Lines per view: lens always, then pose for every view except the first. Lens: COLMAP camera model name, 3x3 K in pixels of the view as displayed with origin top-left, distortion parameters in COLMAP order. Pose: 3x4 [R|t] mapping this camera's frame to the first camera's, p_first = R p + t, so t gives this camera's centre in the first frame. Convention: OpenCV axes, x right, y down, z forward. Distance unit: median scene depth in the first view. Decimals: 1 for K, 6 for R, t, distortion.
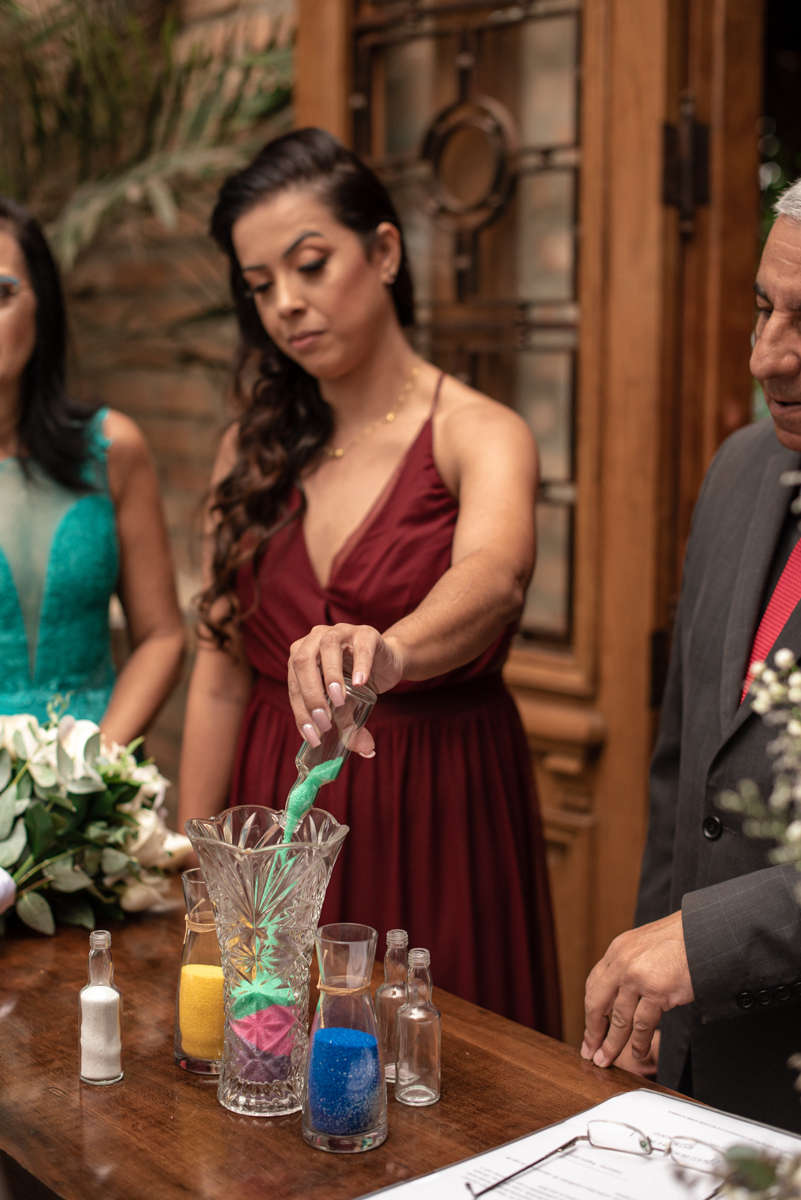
lens RADIAL K [[1712.5, 0, 374.6], [0, 1712.5, 599.0], [0, 0, 1]] dist [-0.132943, 0.014248]
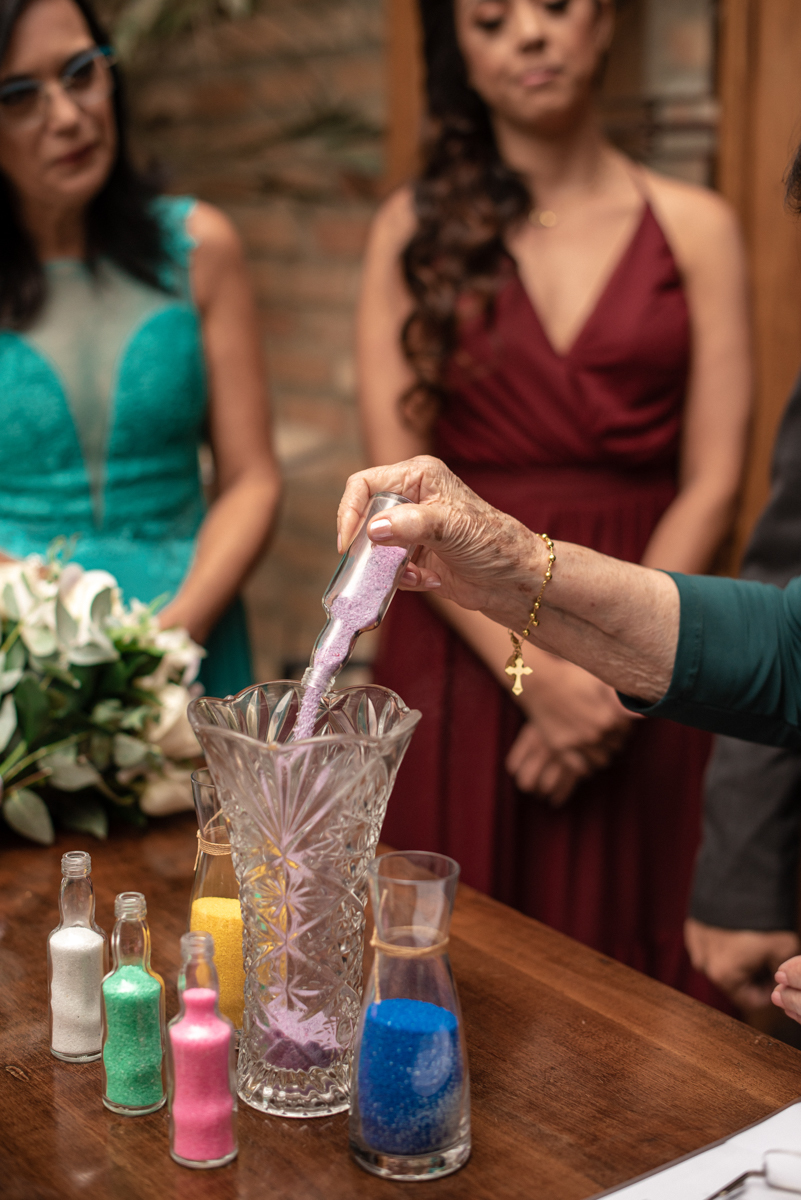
lens RADIAL K [[1805.7, 0, 389.5], [0, 1805.7, 595.9], [0, 0, 1]] dist [-0.123623, 0.006828]
pose [[0.998725, 0.010557, -0.049357, 0.007352], [-0.007056, 0.997482, 0.070575, 0.031793], [0.049978, -0.070136, 0.996285, 0.250488]]
